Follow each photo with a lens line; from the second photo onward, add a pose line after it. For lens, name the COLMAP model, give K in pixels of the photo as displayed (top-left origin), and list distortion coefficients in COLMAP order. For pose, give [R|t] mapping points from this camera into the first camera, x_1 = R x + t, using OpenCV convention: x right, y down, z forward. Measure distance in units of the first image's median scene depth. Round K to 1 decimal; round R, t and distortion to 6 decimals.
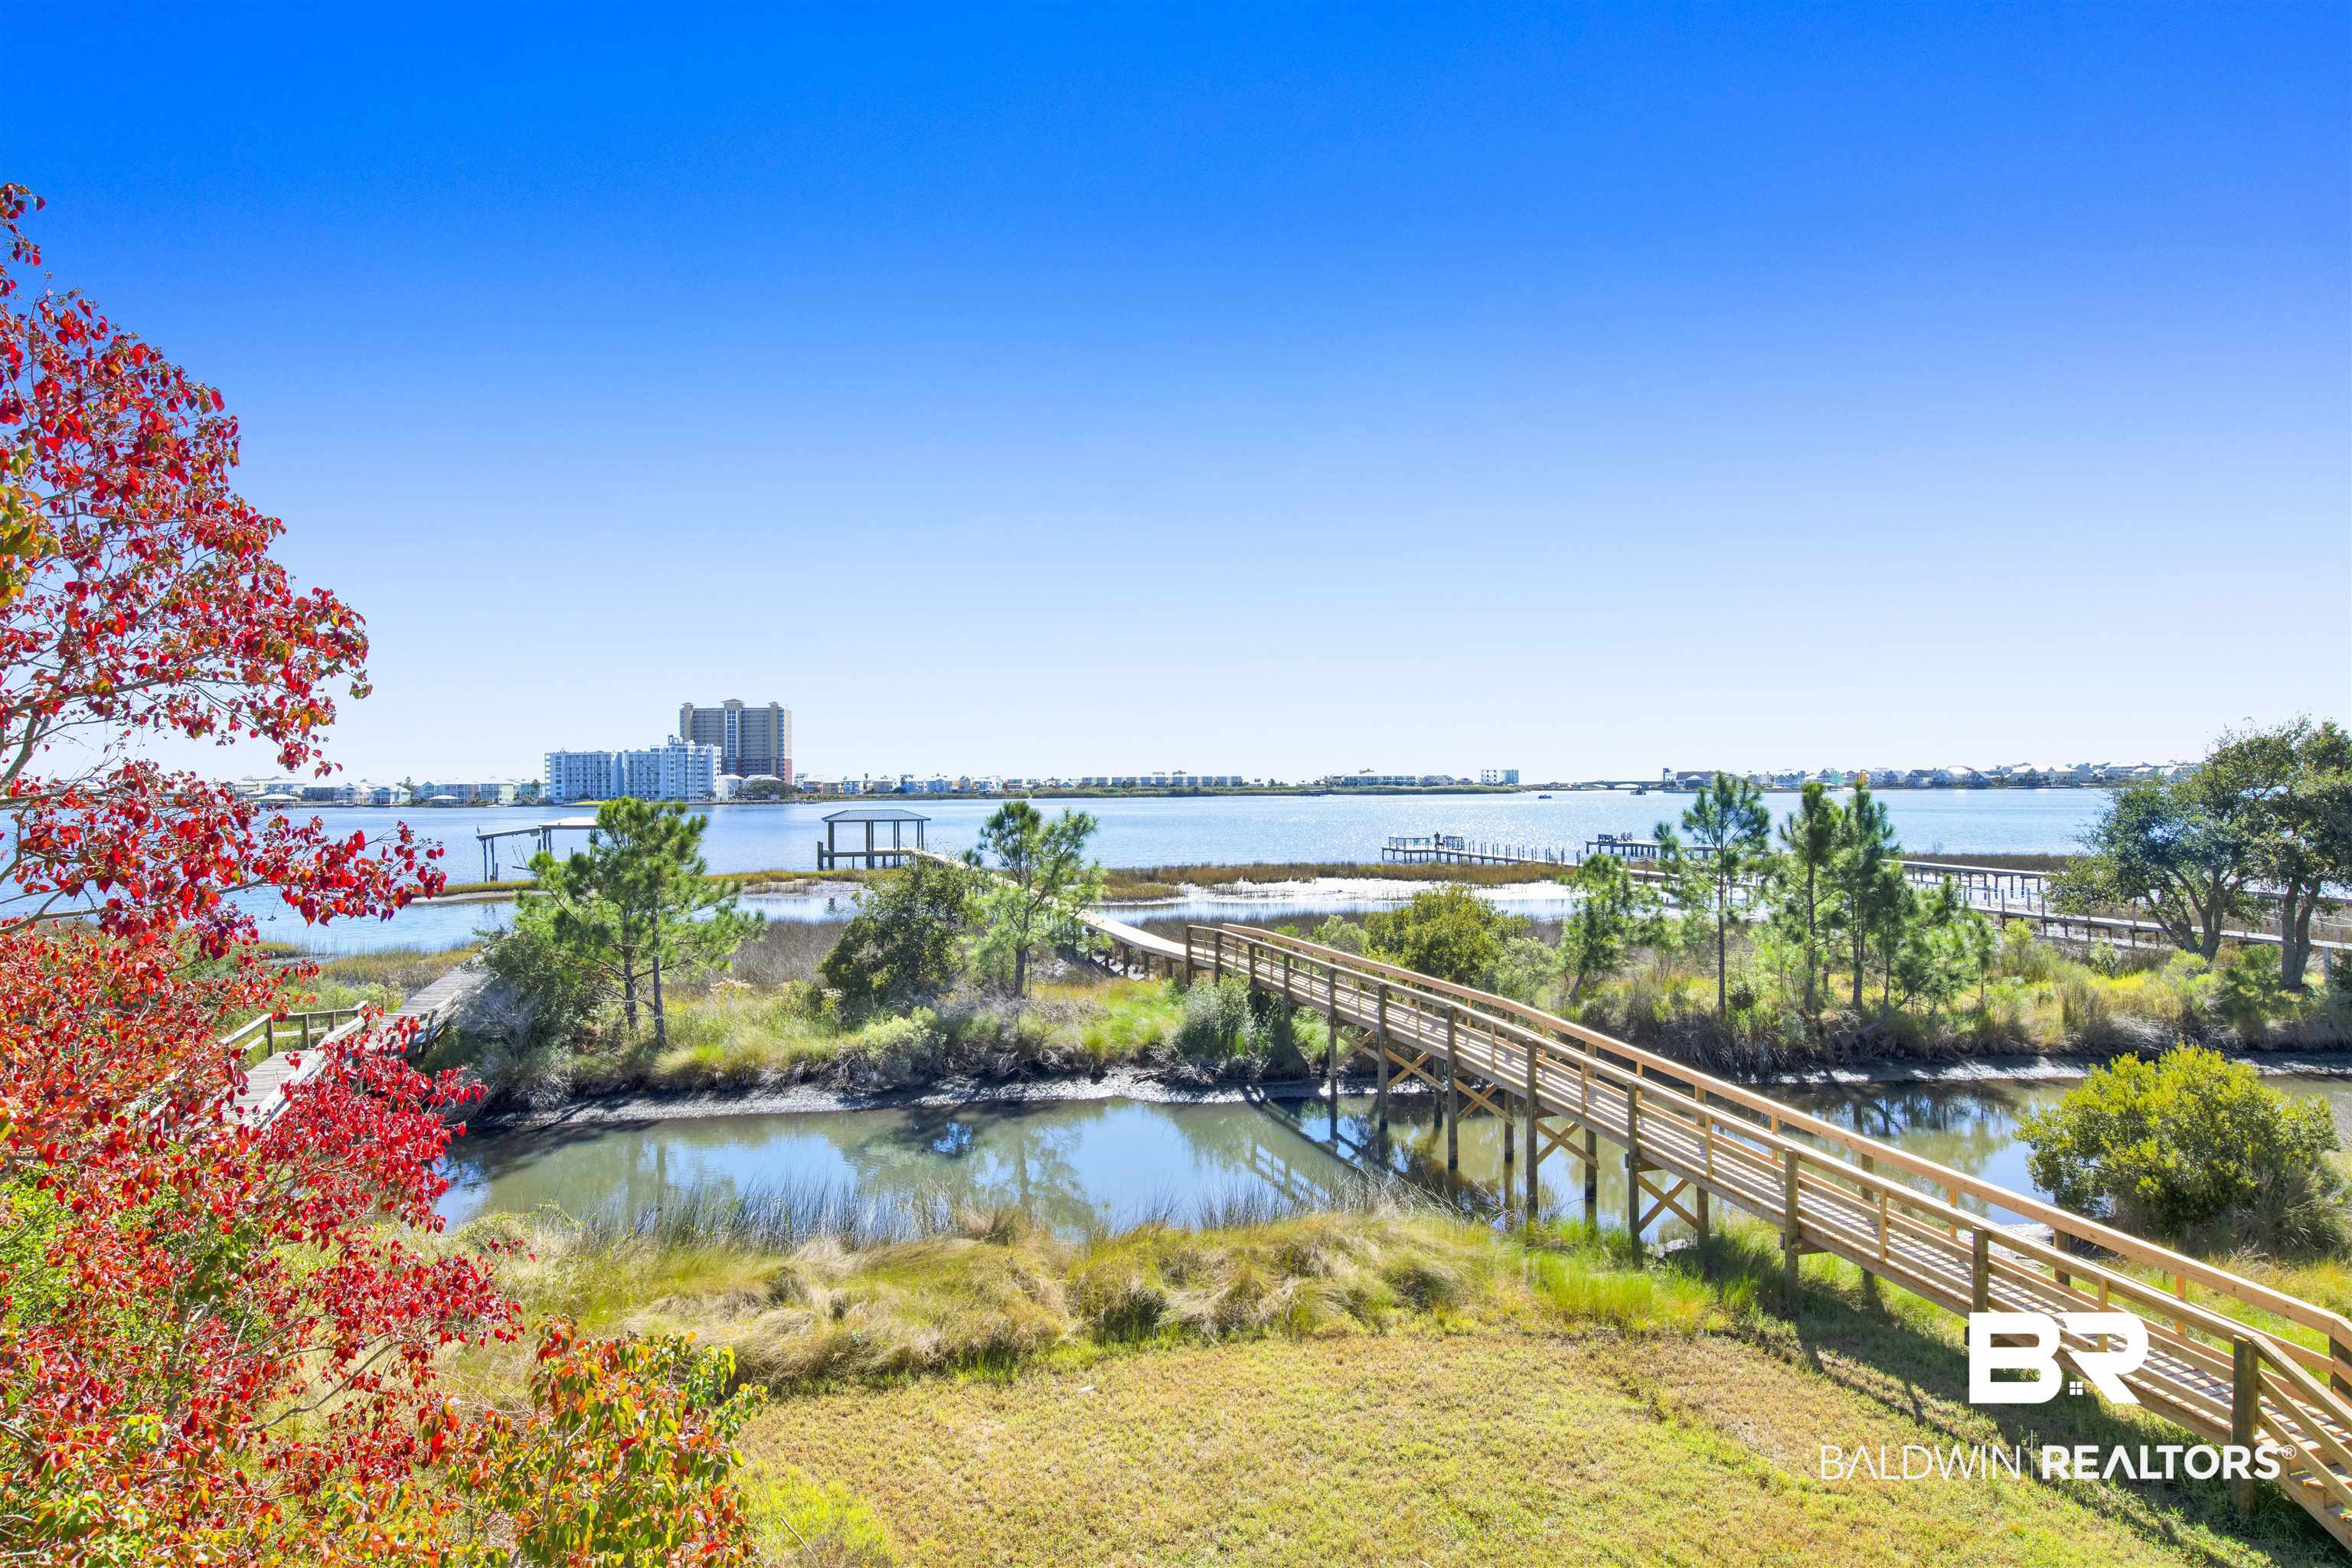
lens RADIAL K [[1403.5, 0, 1165.3], [0, 1403.5, 767.2], [0, 0, 1]] dist [-0.065651, 0.009876]
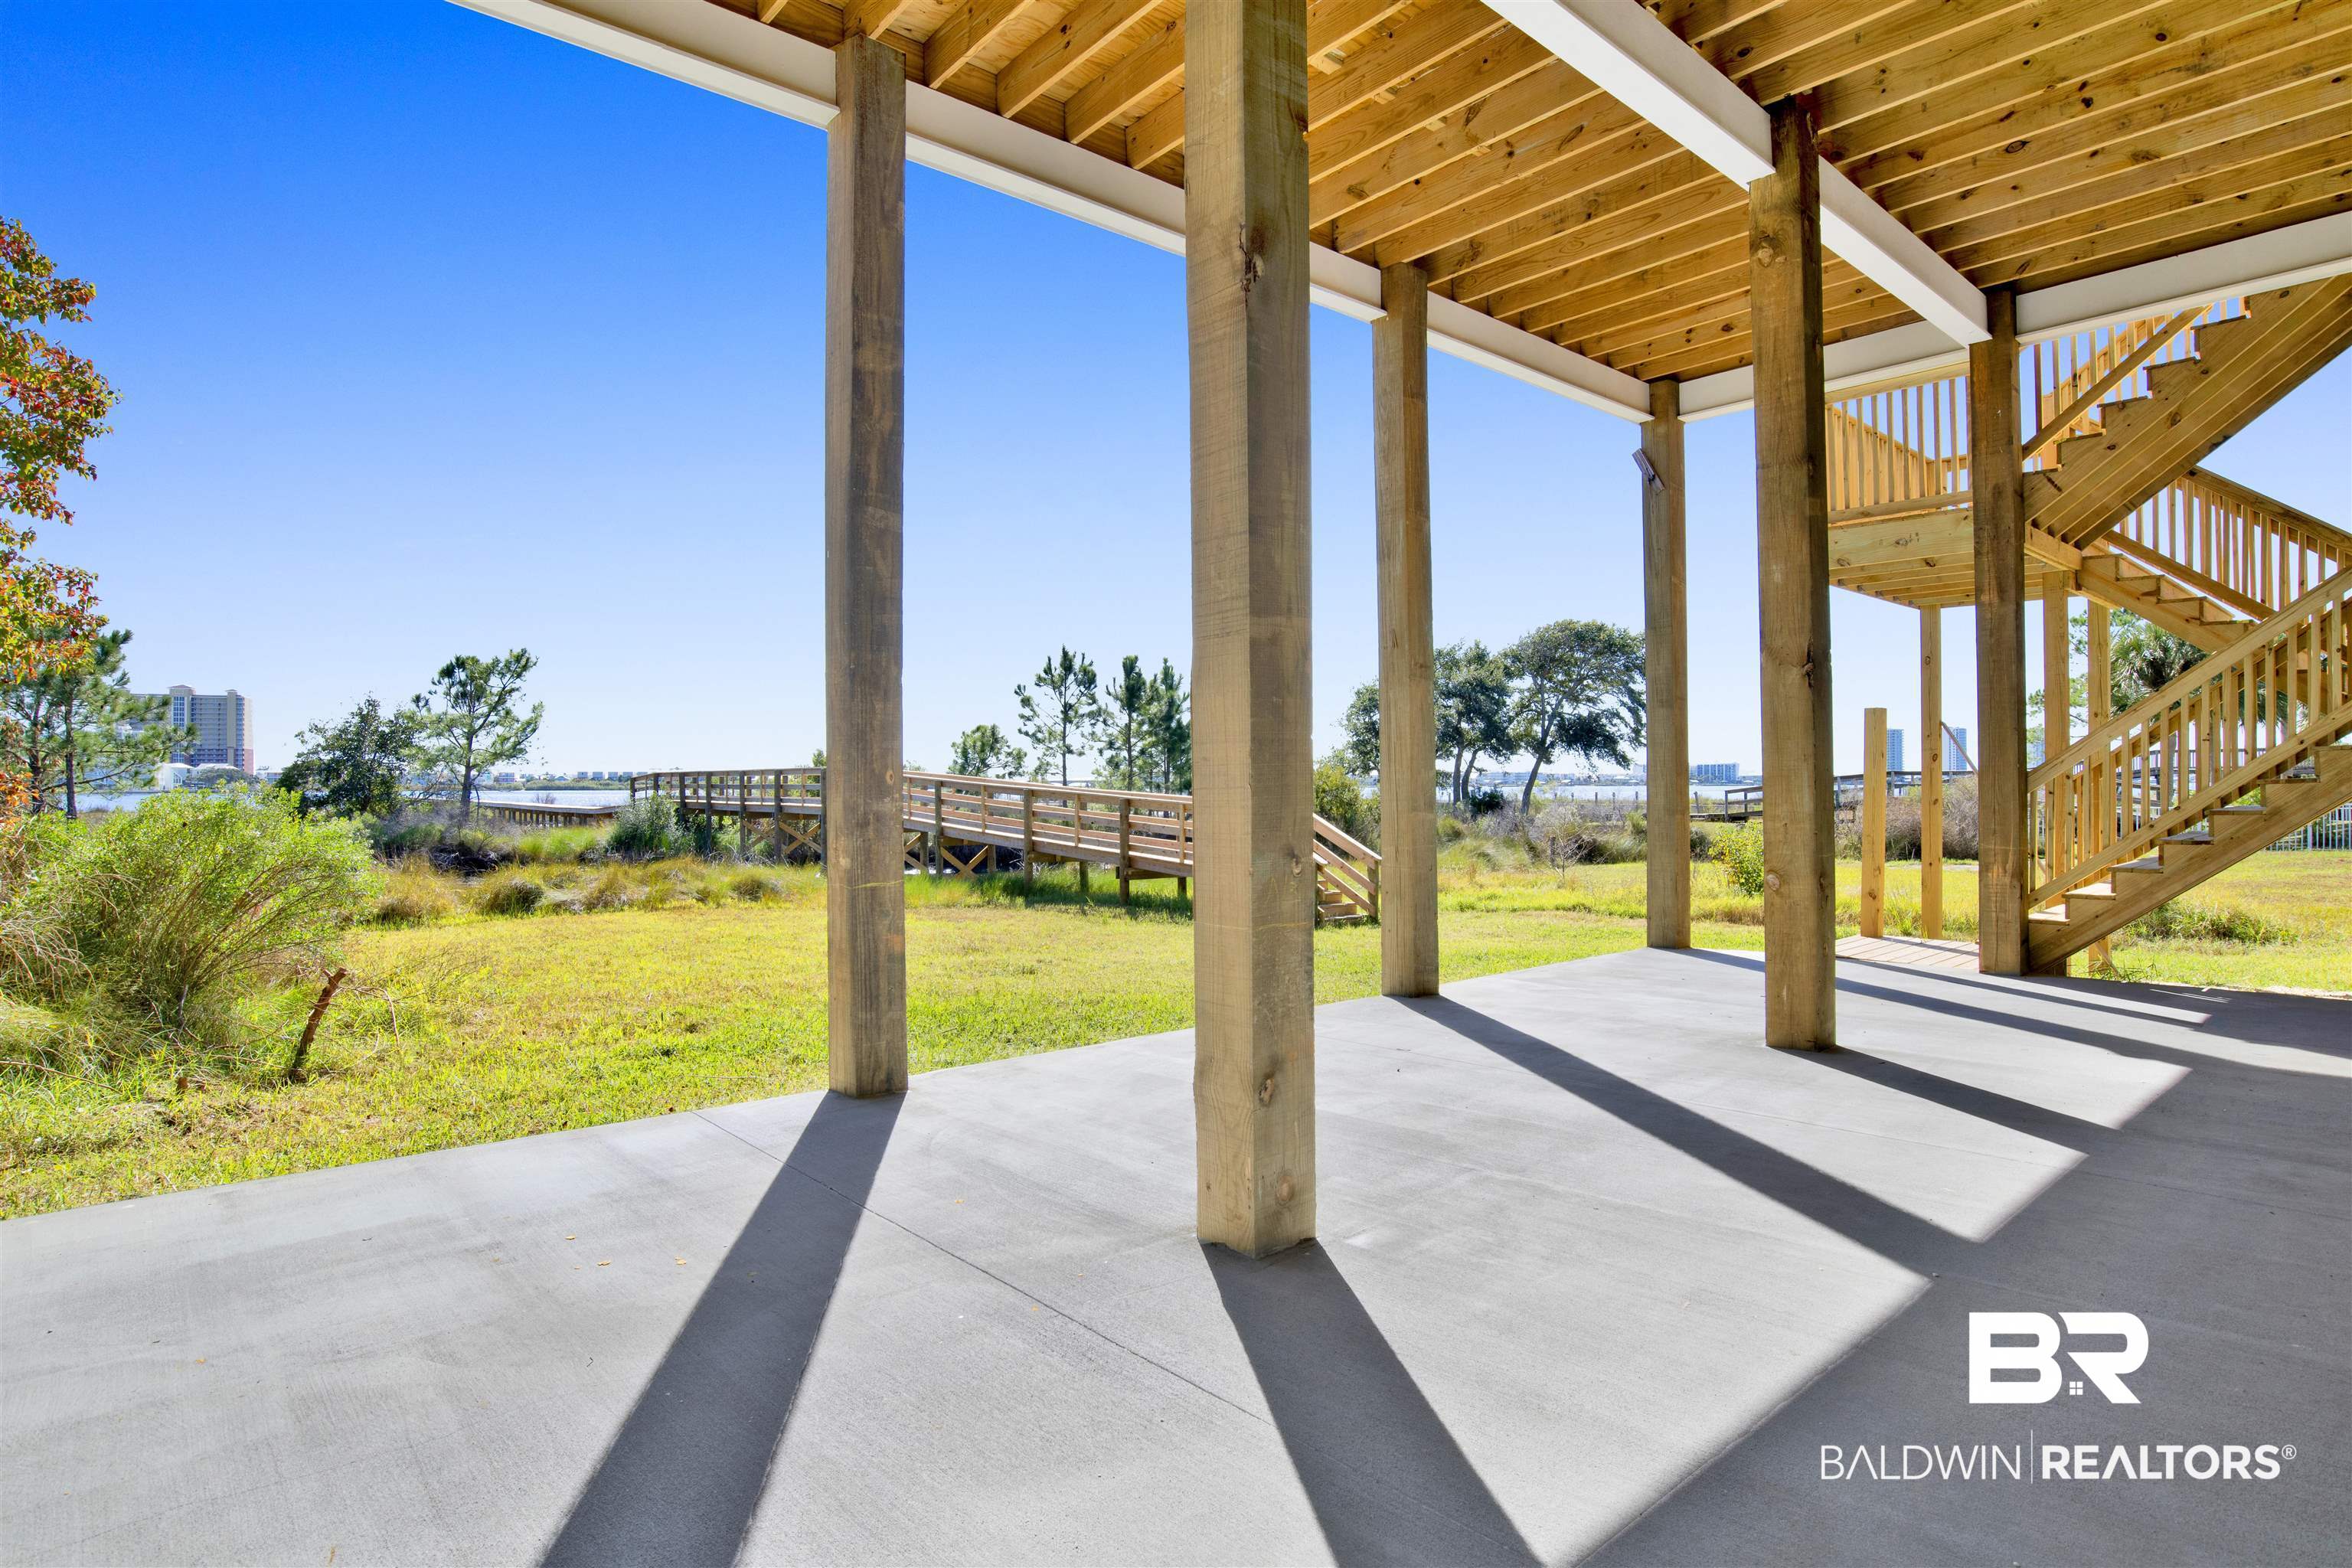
lens RADIAL K [[1236.7, 0, 1170.7], [0, 1236.7, 778.8], [0, 0, 1]] dist [-0.072145, 0.023256]
pose [[0.923348, 0.010301, 0.383827, 0.045589], [-0.013664, 0.999888, 0.006036, 0.117788], [-0.383722, -0.010818, 0.923385, -0.109327]]
